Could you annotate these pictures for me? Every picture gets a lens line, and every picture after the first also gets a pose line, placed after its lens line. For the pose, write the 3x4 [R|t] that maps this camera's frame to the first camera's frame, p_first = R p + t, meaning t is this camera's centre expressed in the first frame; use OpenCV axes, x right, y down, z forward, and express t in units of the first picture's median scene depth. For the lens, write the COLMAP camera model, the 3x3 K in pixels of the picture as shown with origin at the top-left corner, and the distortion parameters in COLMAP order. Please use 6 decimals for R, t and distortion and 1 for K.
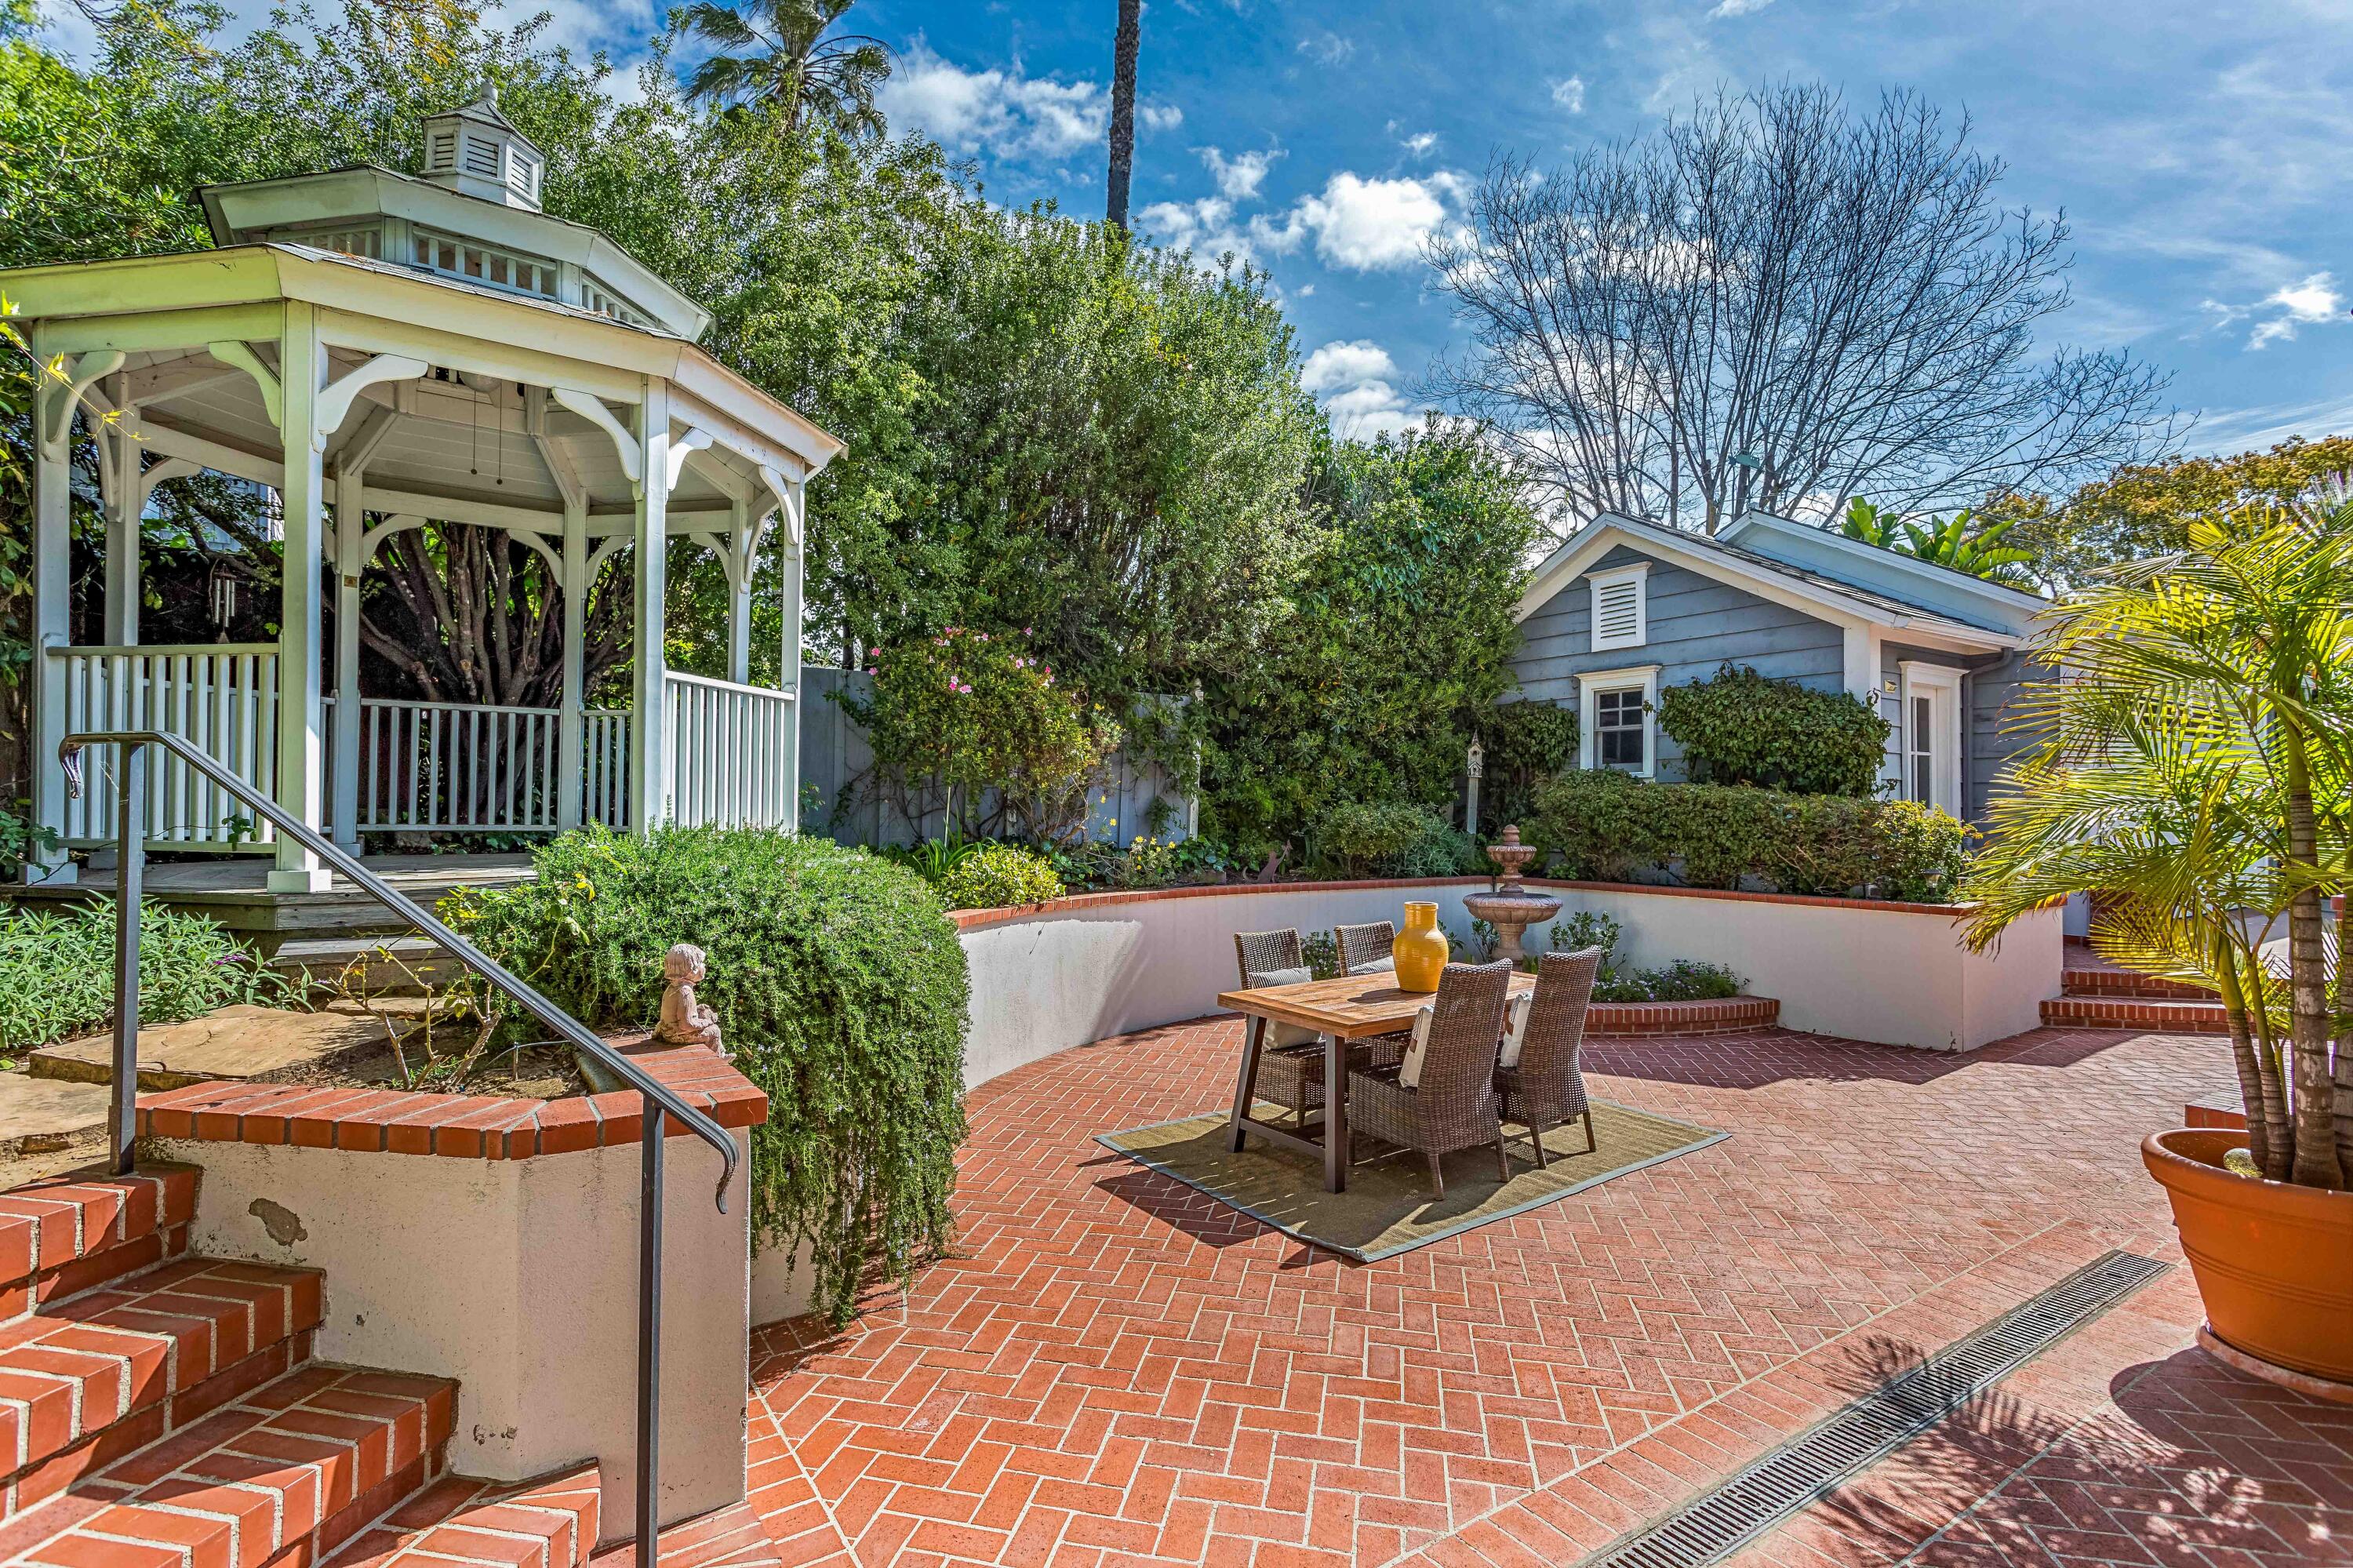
lens RADIAL K [[1120.1, 0, 1174.3], [0, 1120.1, 791.6], [0, 0, 1]] dist [0.009873, 0.001783]
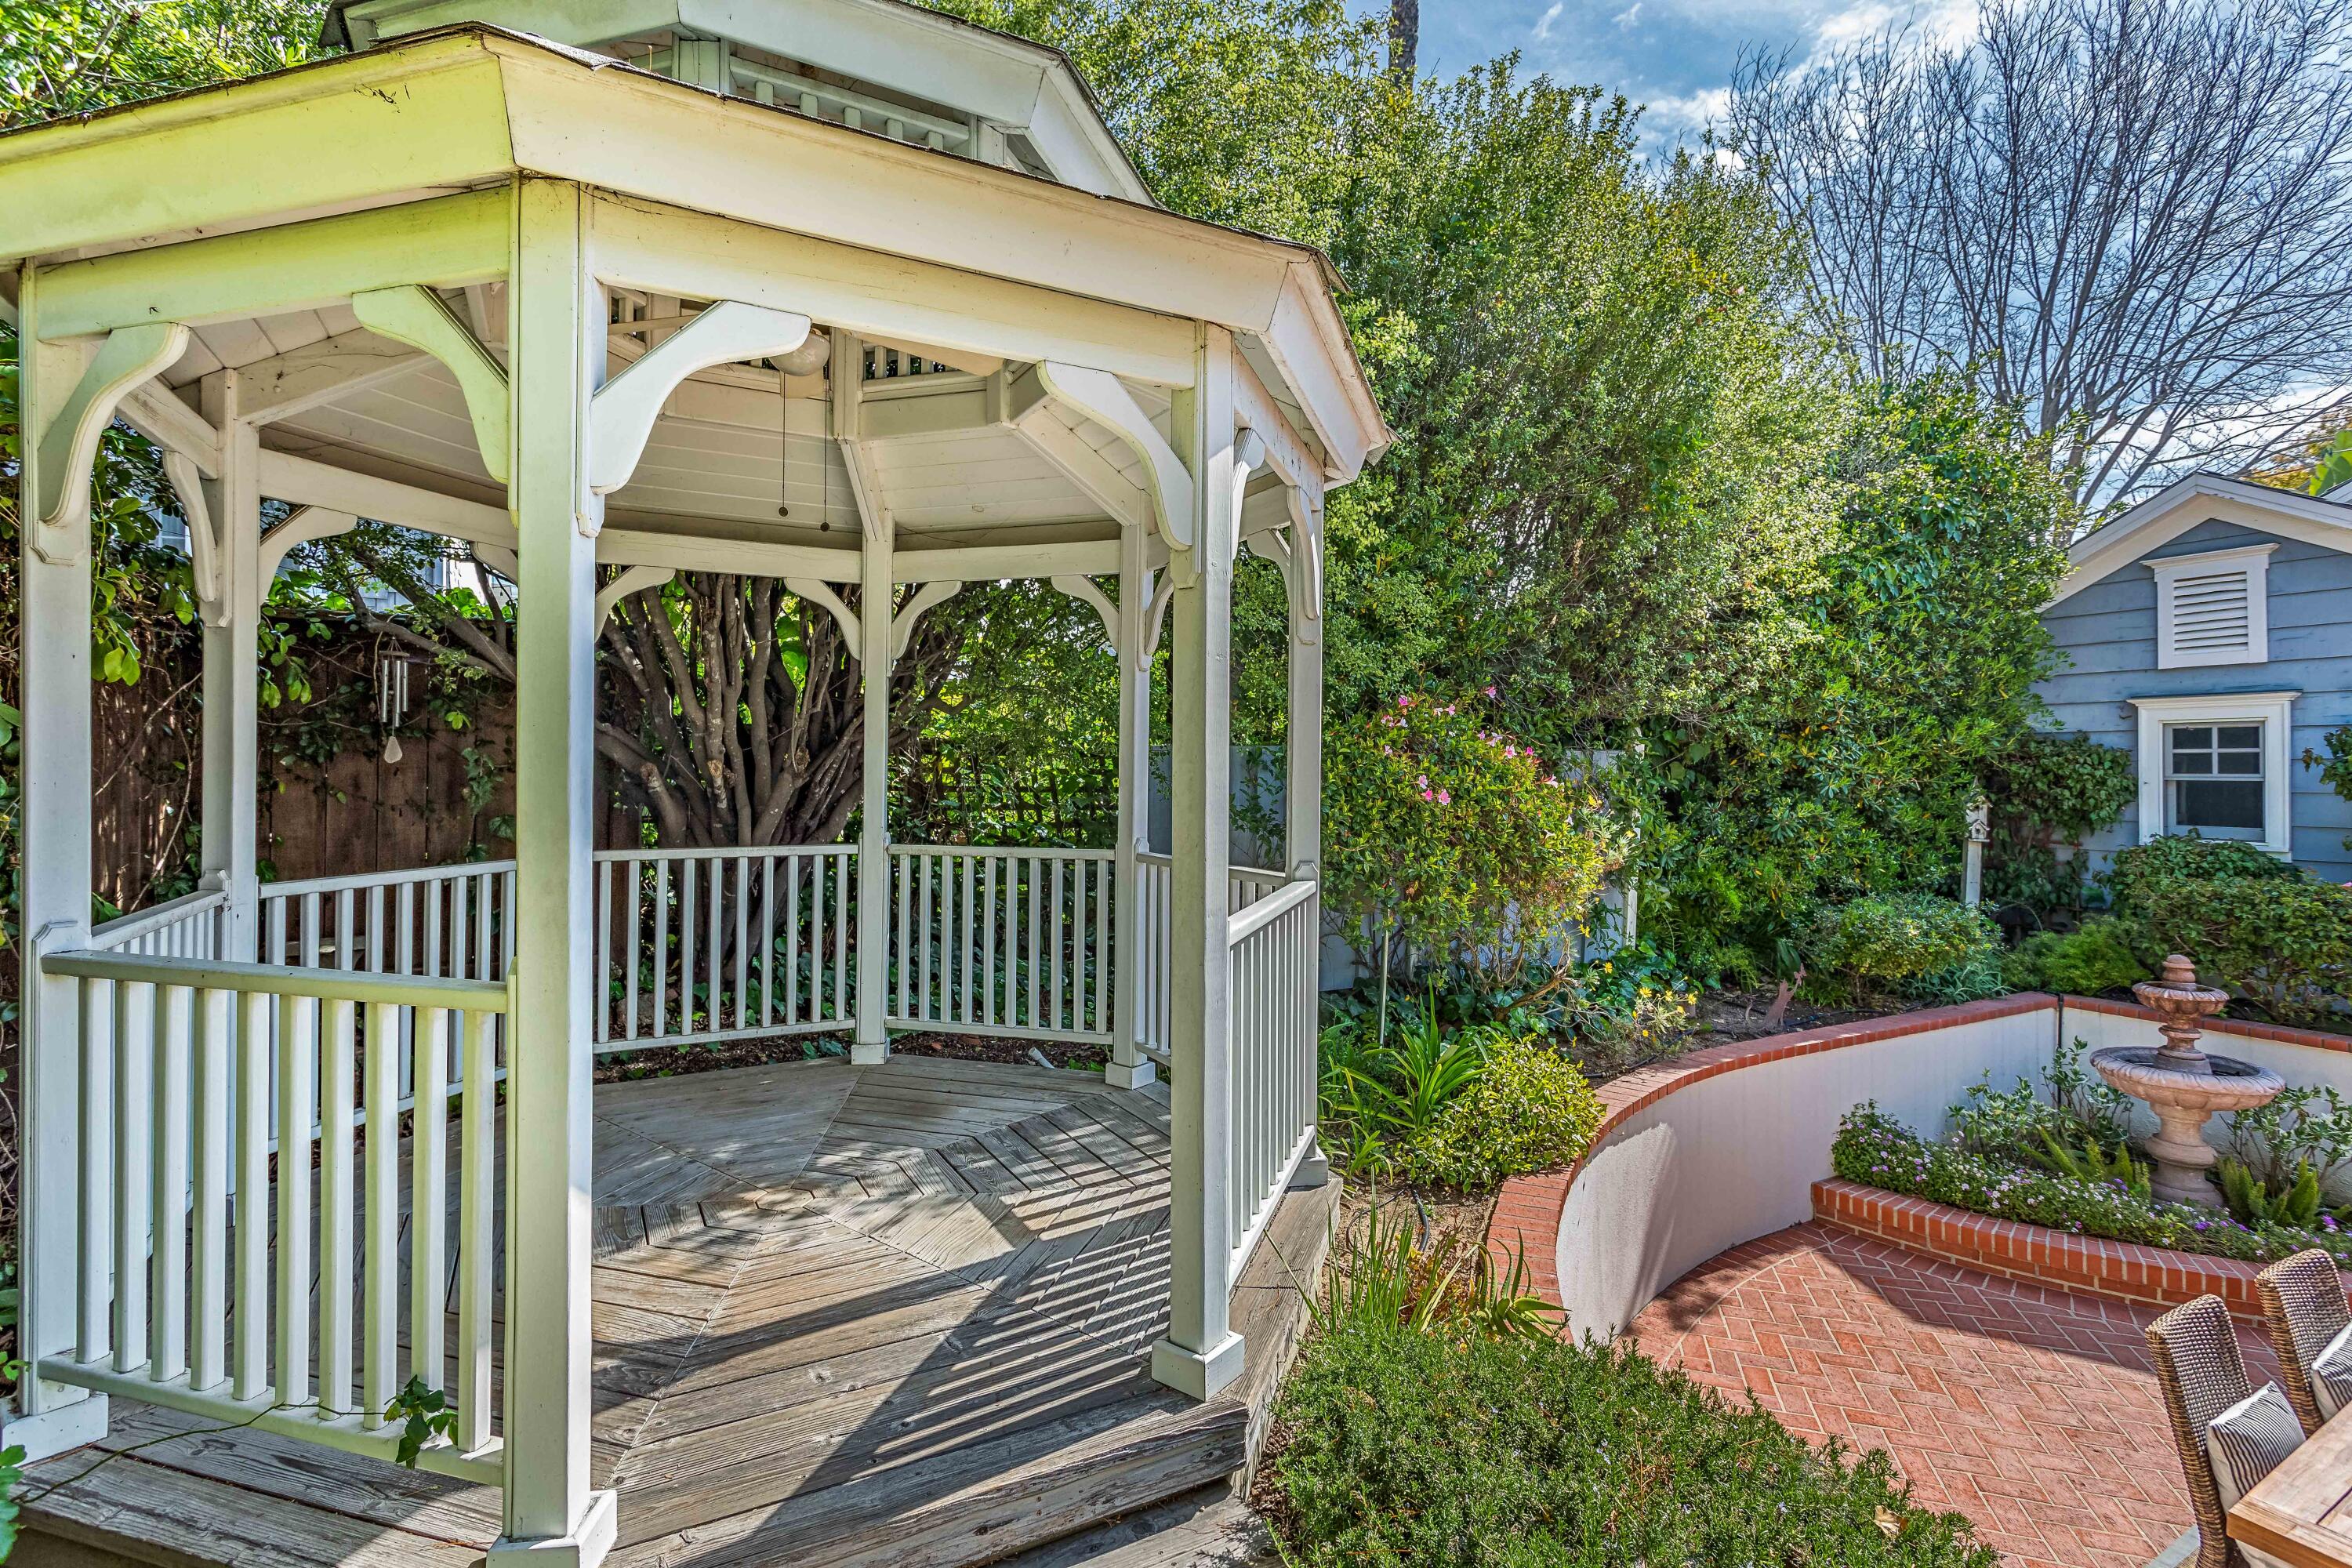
lens RADIAL K [[1119.6, 0, 1170.4], [0, 1119.6, 741.5], [0, 0, 1]] dist [0.009873, 0.001783]
pose [[0.995205, -0.008956, -0.097404, -0.280453], [0.008727, 0.999958, -0.002773, -0.123496], [0.097424, 0.001910, 0.995241, 0.336260]]
